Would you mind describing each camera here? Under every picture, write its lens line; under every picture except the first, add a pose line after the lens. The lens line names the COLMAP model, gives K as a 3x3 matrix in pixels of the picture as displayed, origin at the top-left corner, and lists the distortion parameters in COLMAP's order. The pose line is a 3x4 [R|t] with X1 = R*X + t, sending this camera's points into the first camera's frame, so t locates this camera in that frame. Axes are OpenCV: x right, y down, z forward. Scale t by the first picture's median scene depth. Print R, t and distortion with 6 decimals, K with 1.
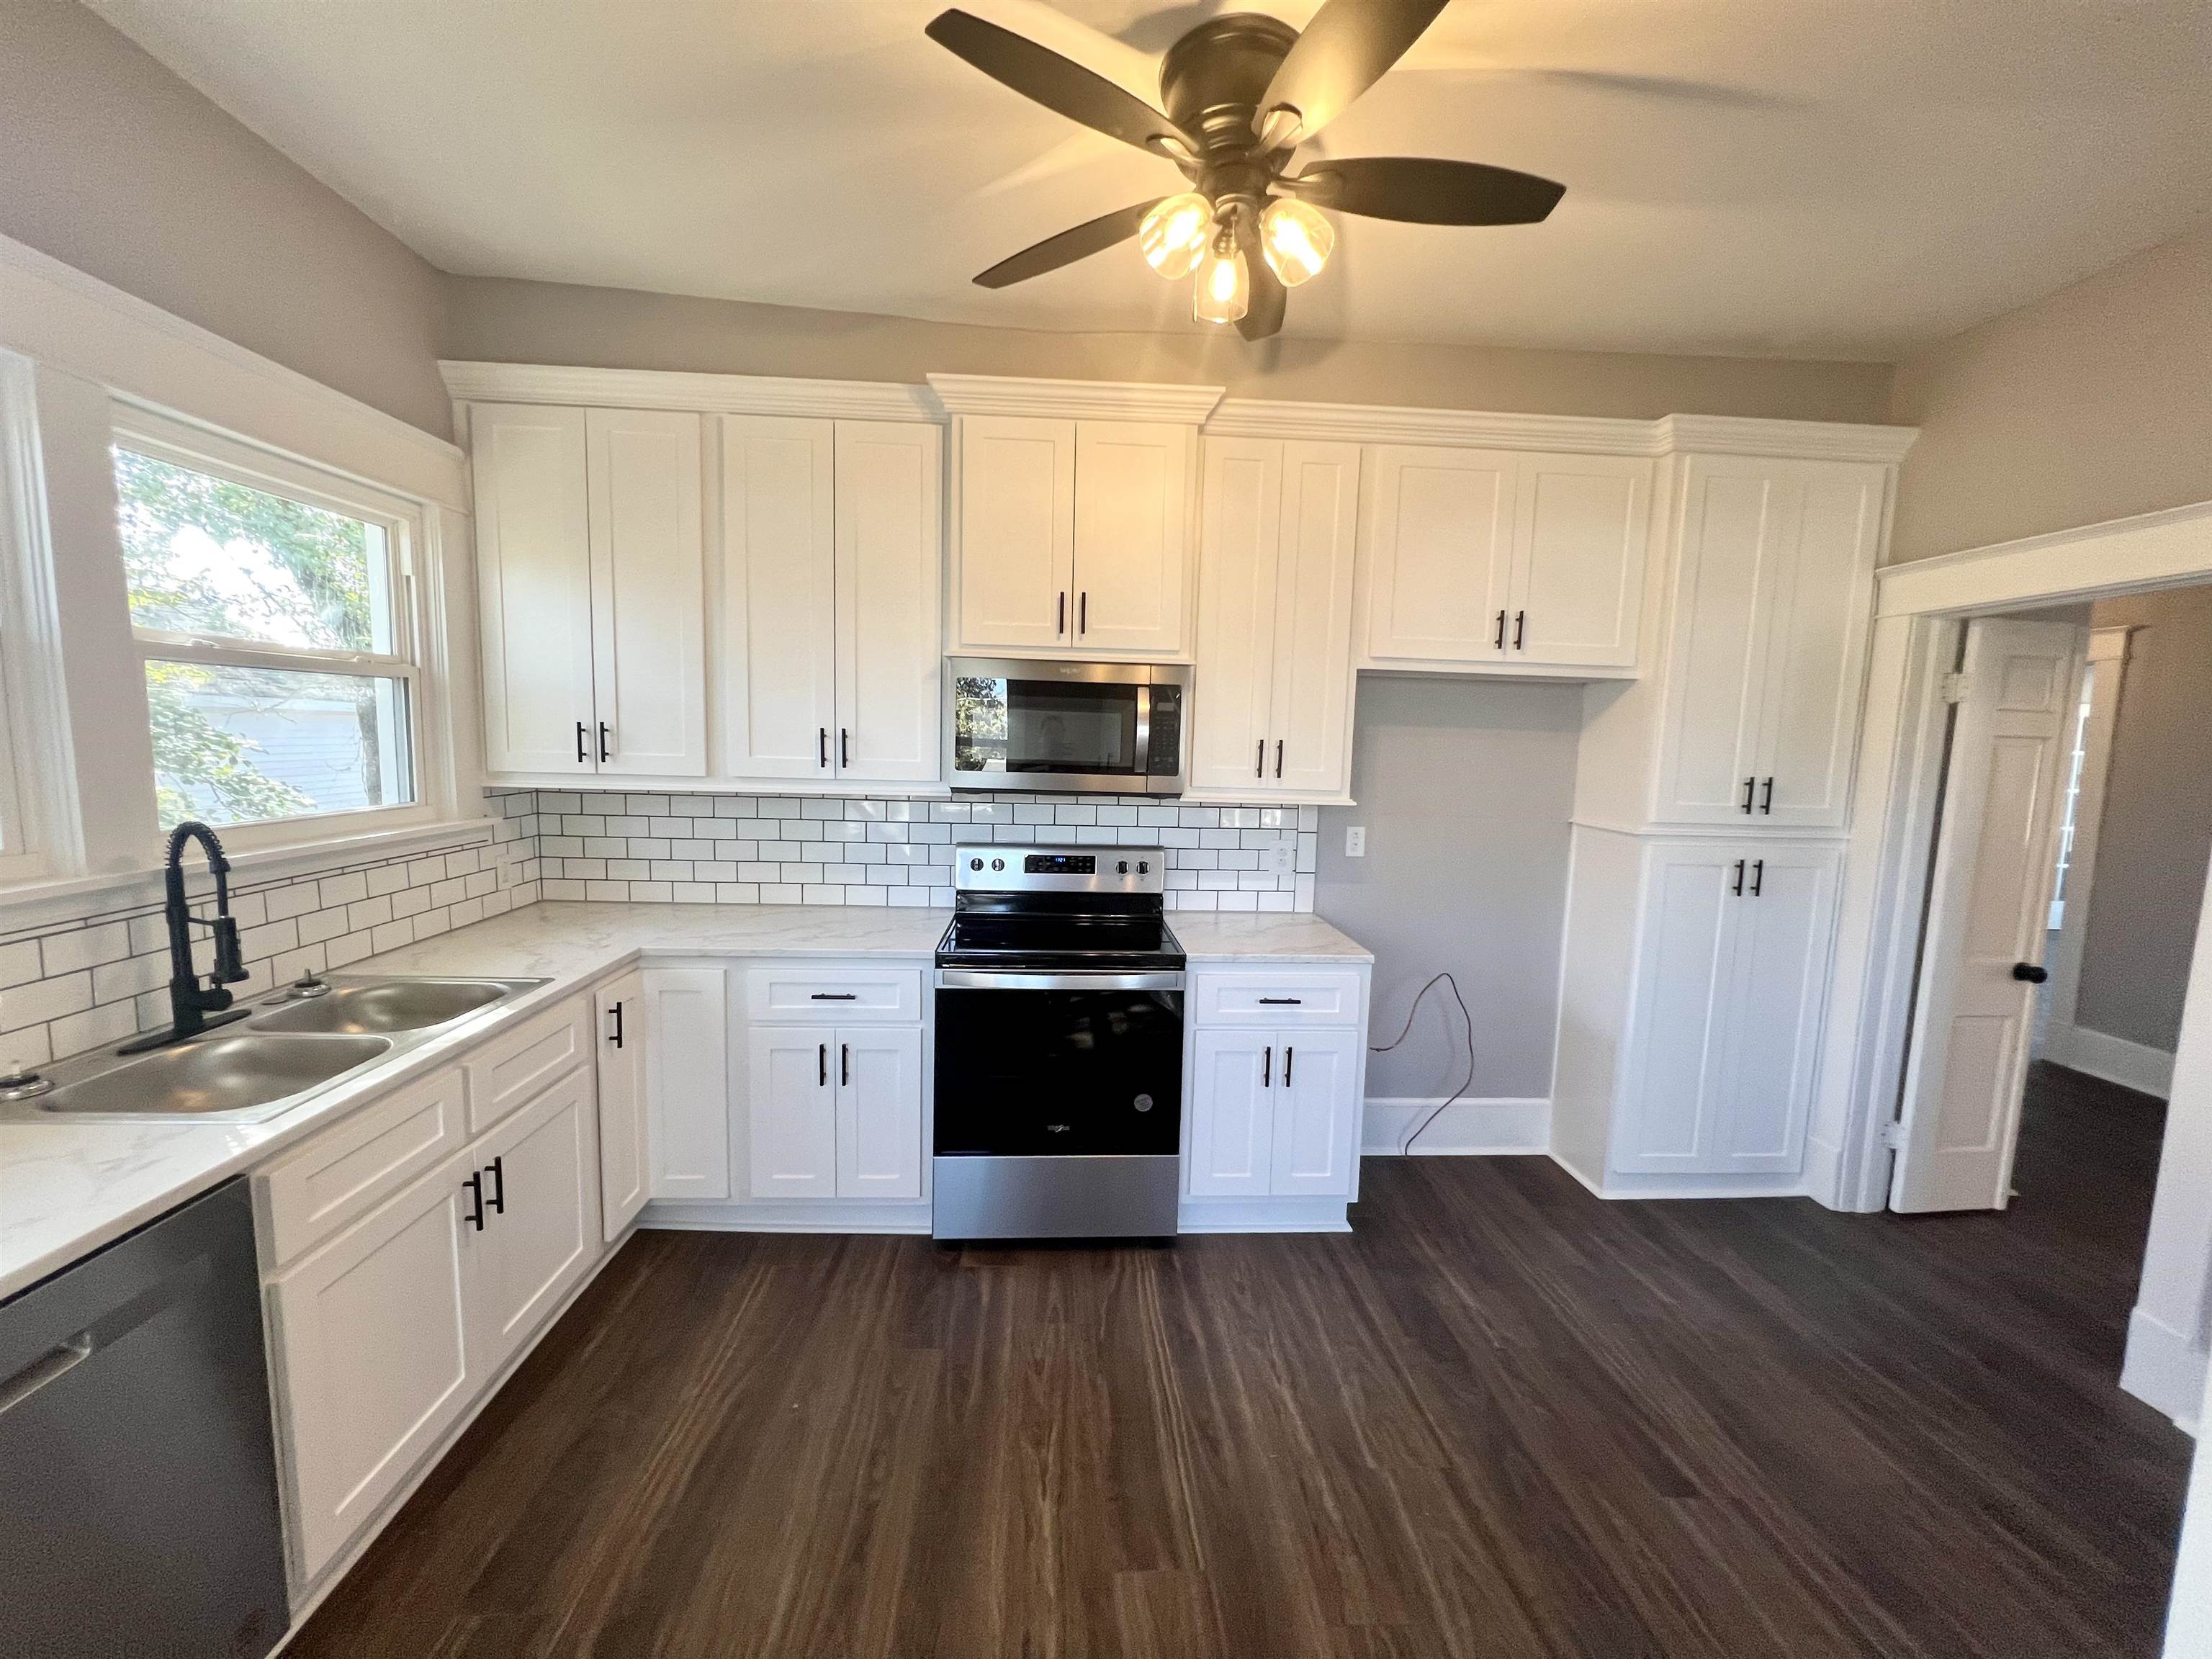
lens RADIAL K [[878.1, 0, 1110.8], [0, 878.1, 826.8], [0, 0, 1]] dist [-0.000387, -0.000189]
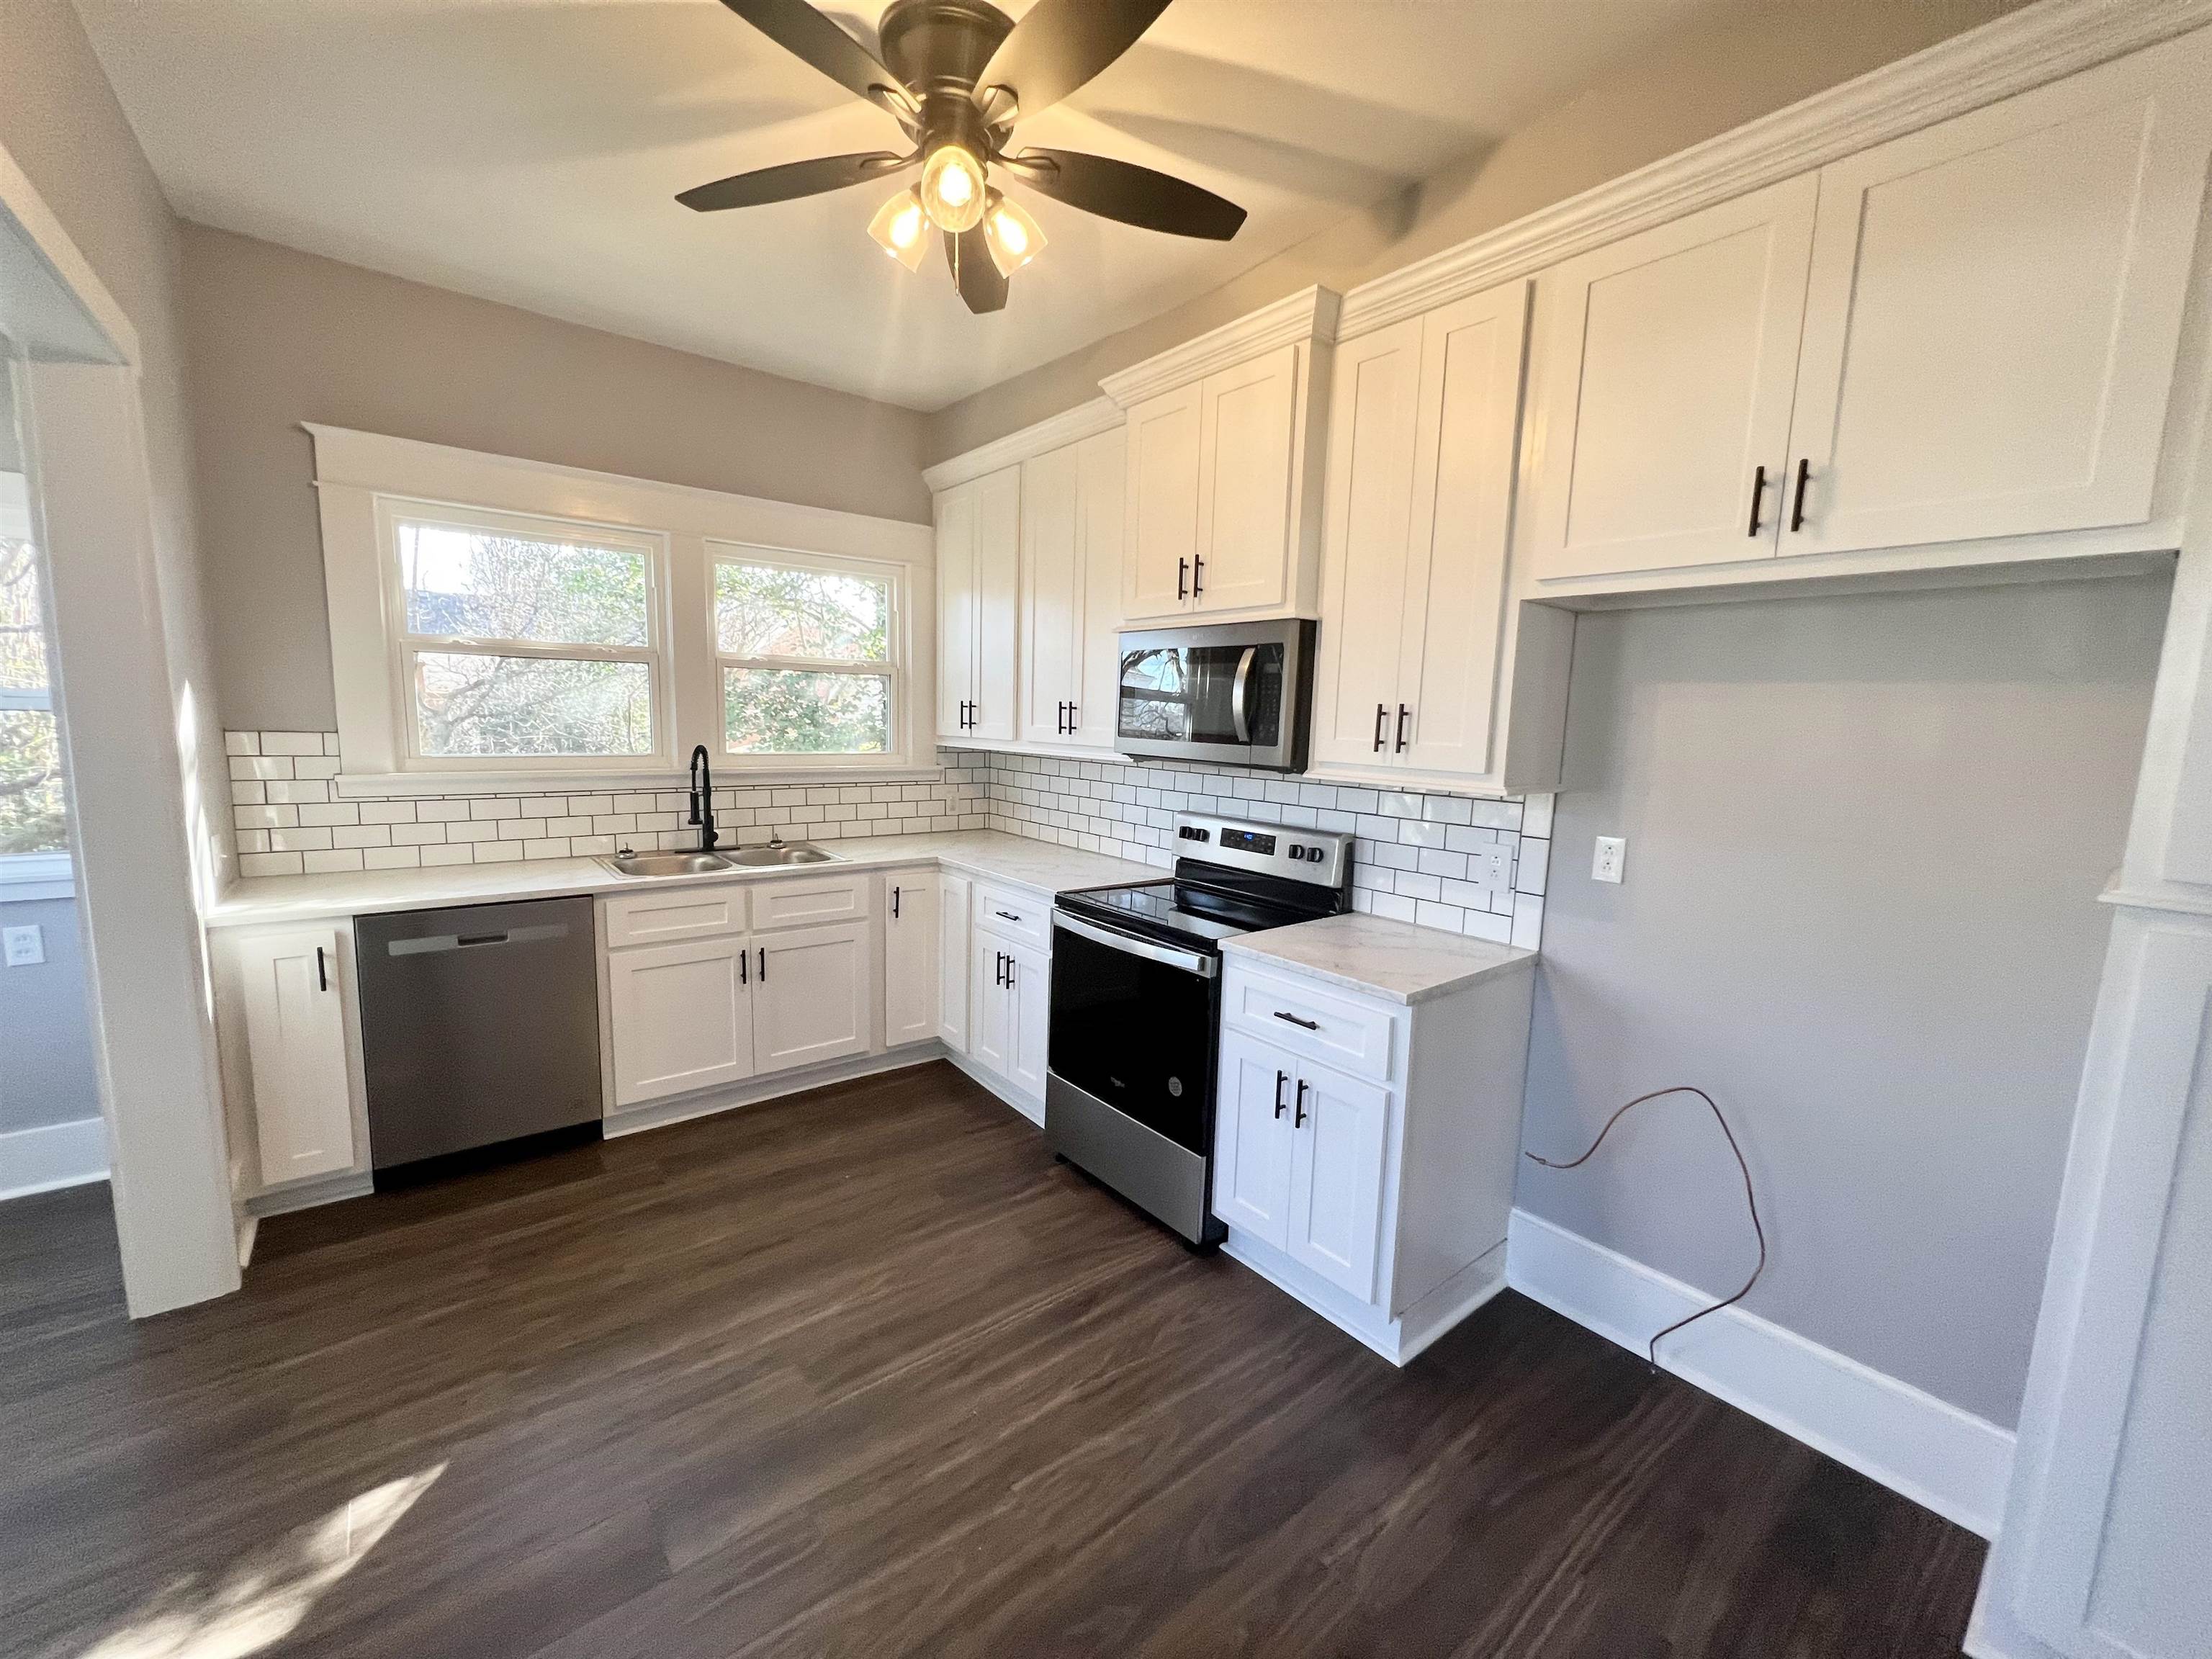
lens RADIAL K [[878.1, 0, 1110.8], [0, 878.1, 826.8], [0, 0, 1]] dist [-0.000387, -0.000189]
pose [[0.581379, 0.091280, -0.808497, 0.704412], [-0.098443, 0.994278, 0.041467, 0.002482], [0.807656, 0.055483, 0.587038, 0.352786]]
